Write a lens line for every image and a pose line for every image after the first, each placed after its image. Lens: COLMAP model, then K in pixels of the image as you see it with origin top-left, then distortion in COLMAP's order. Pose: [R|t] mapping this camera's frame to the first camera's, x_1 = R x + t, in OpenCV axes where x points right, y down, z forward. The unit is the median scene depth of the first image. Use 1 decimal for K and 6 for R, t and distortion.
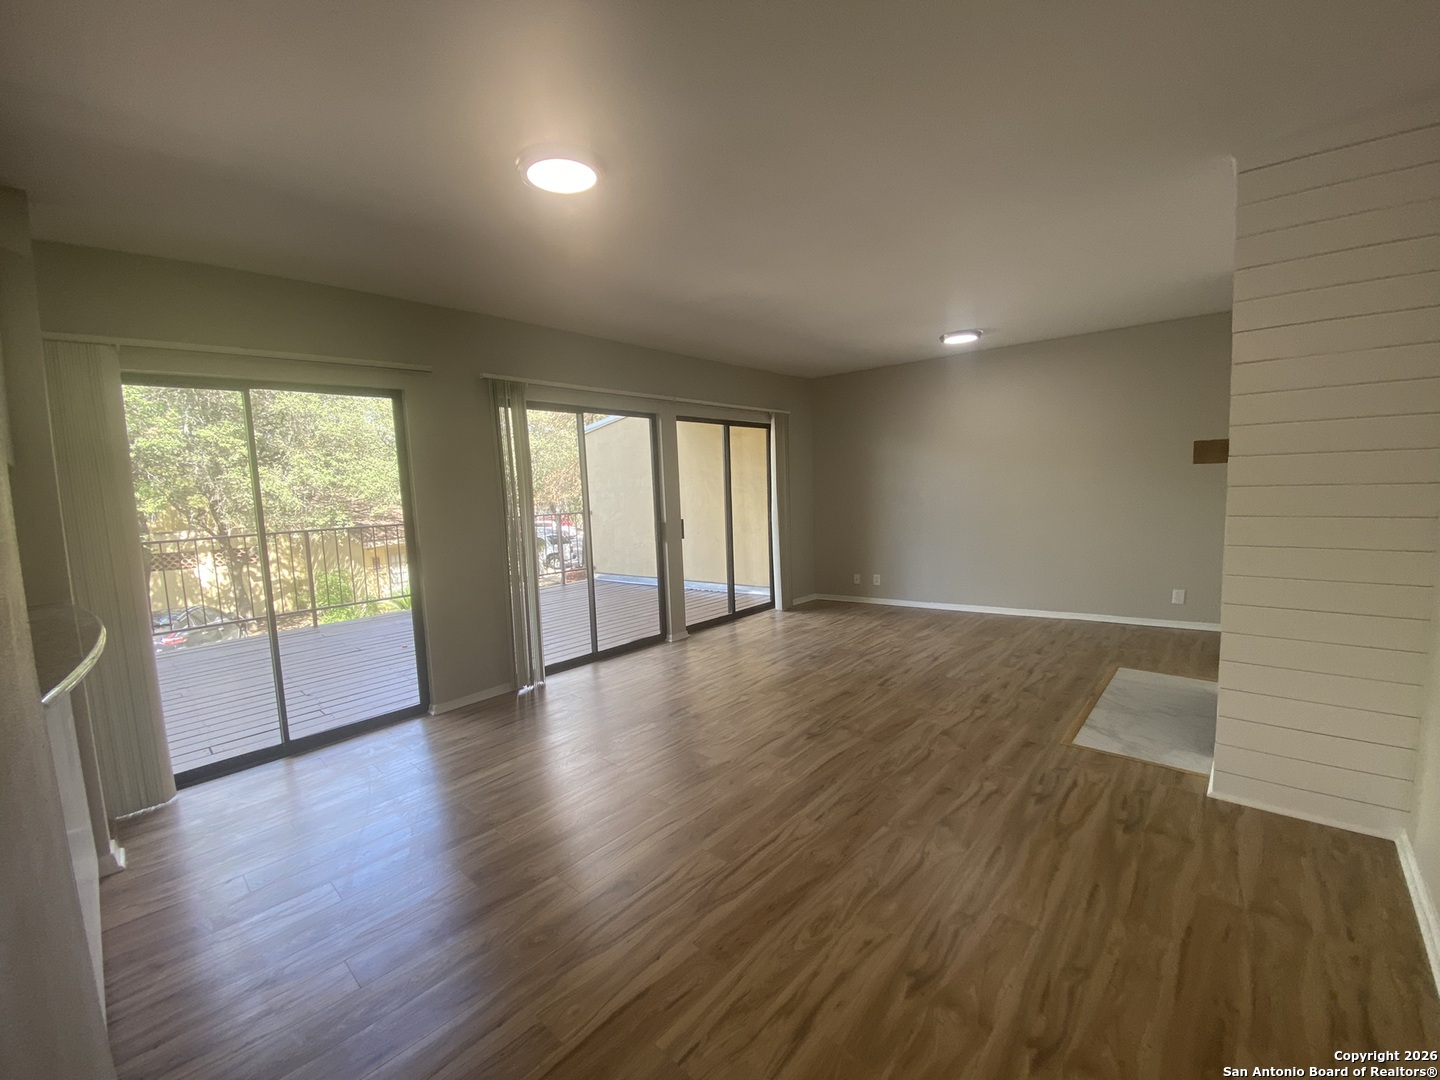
lens RADIAL K [[580.4, 0, 724.0], [0, 580.4, 540.2], [0, 0, 1]] dist [0.017083, -0.019115]
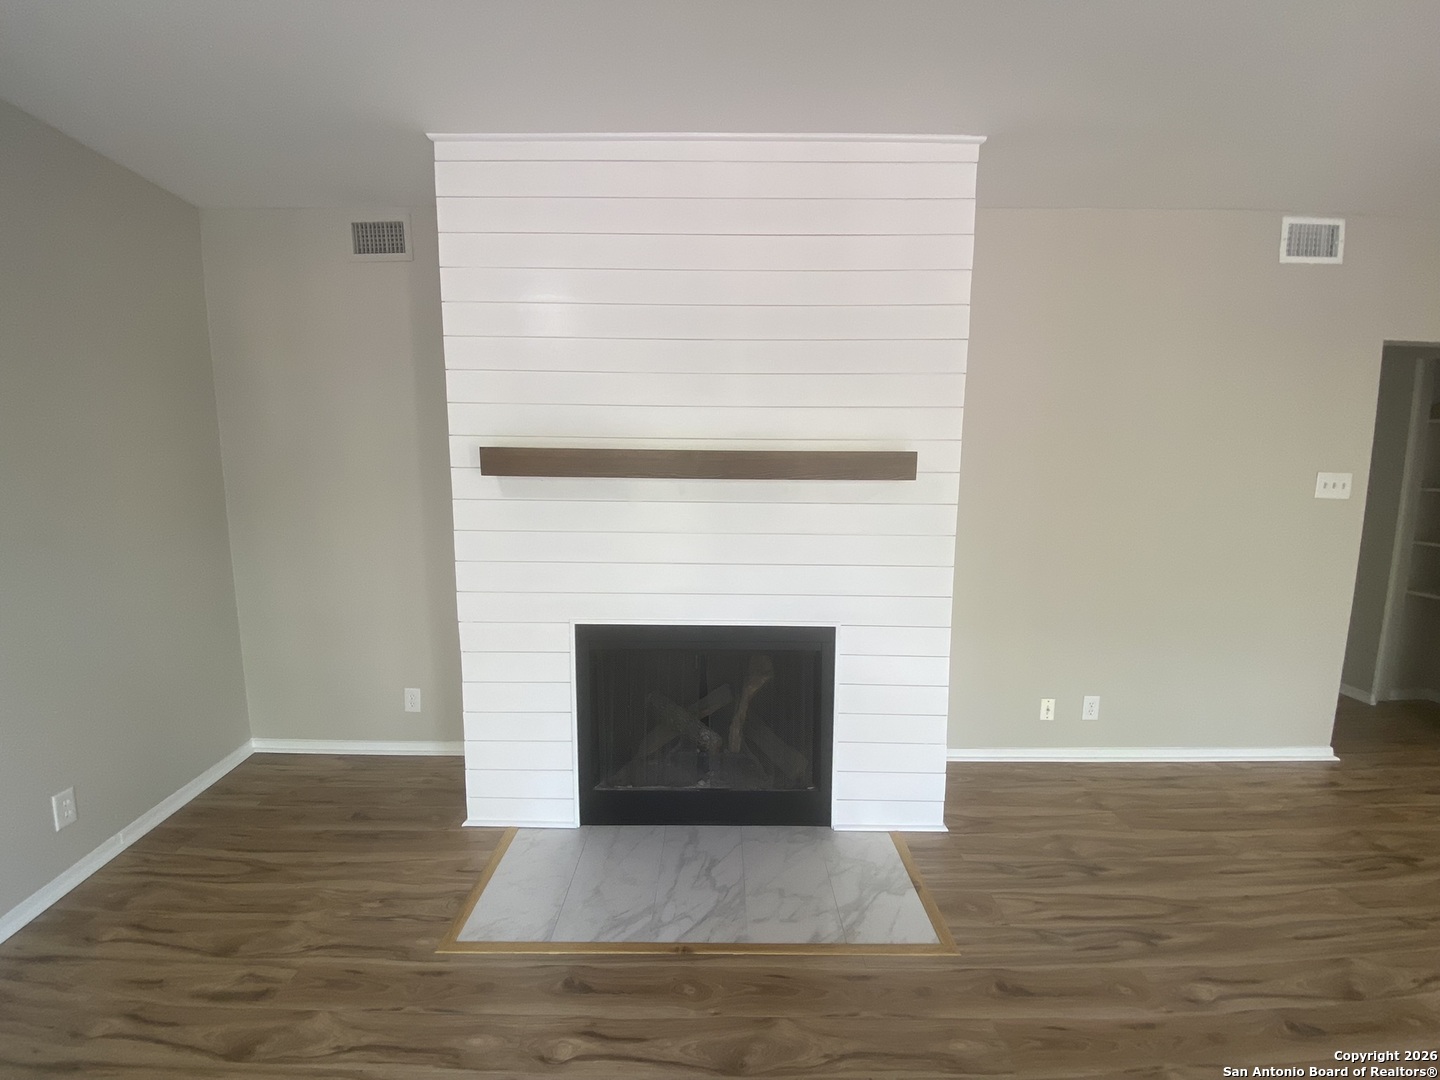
lens RADIAL K [[580.4, 0, 724.0], [0, 580.4, 540.2], [0, 0, 1]] dist [0.017083, -0.019115]
pose [[-0.666487, -0.059784, 0.743116, 0.267850], [0.095076, 0.981824, 0.164260, -0.146258], [-0.739430, 0.180130, -0.648689, 1.216268]]
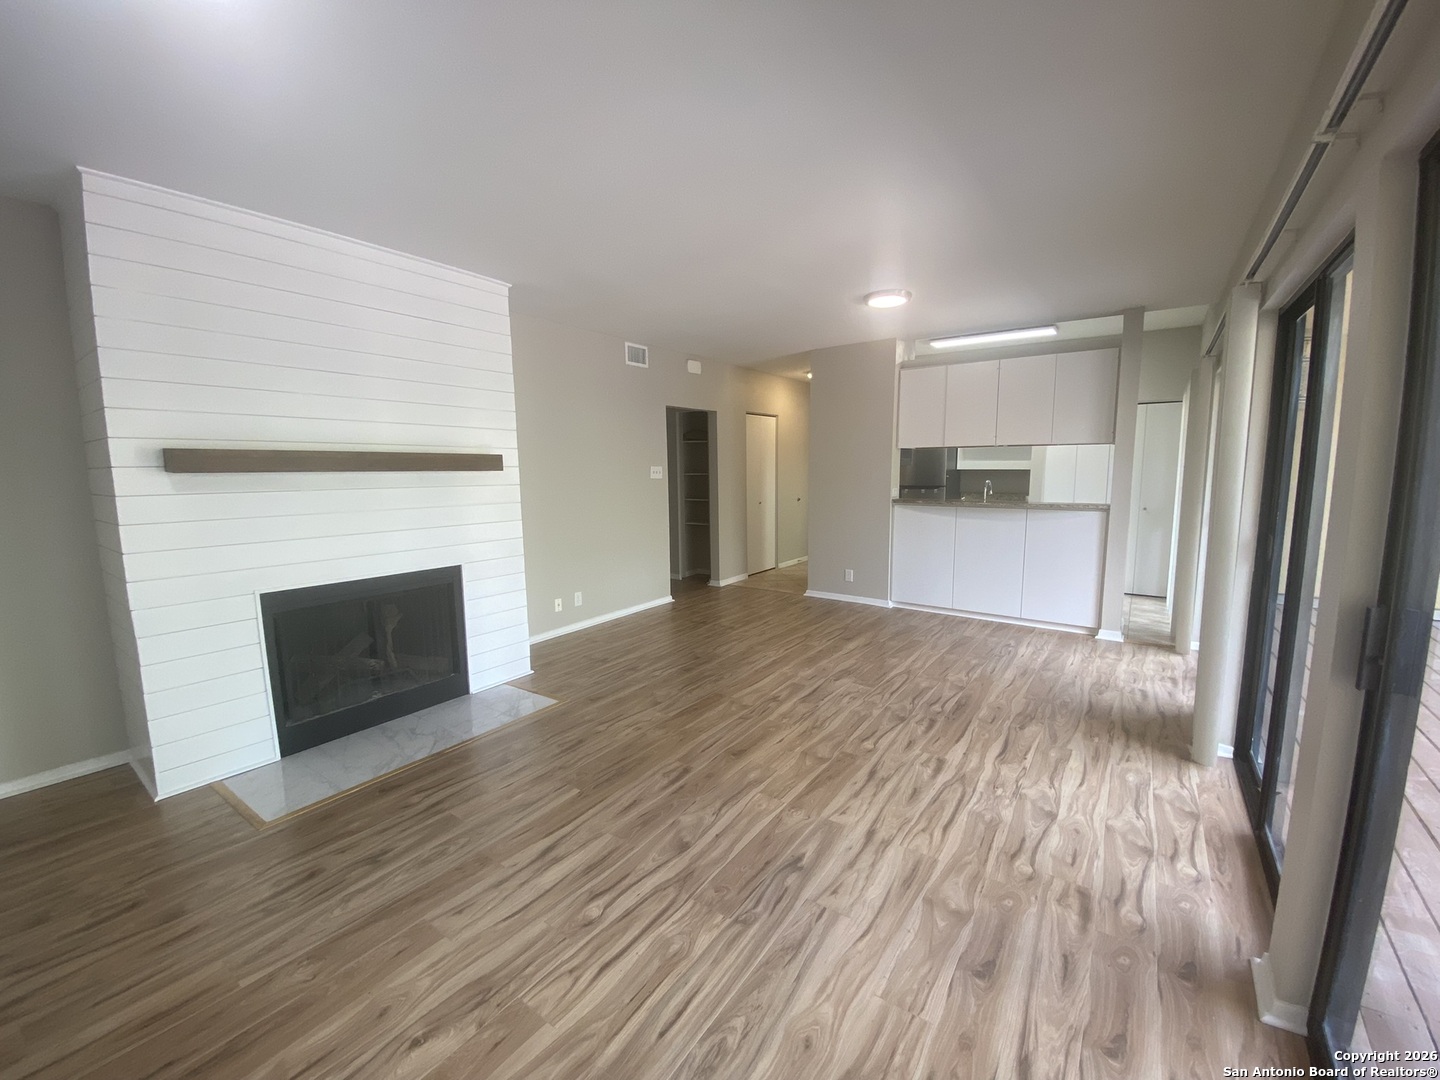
lens RADIAL K [[580.4, 0, 724.0], [0, 580.4, 540.2], [0, 0, 1]] dist [0.017083, -0.019115]
pose [[-0.991511, 0.063911, -0.113231, 0.310132], [0.036997, 0.973535, 0.225523, -0.188753], [0.124648, 0.219419, -0.967635, 1.748210]]
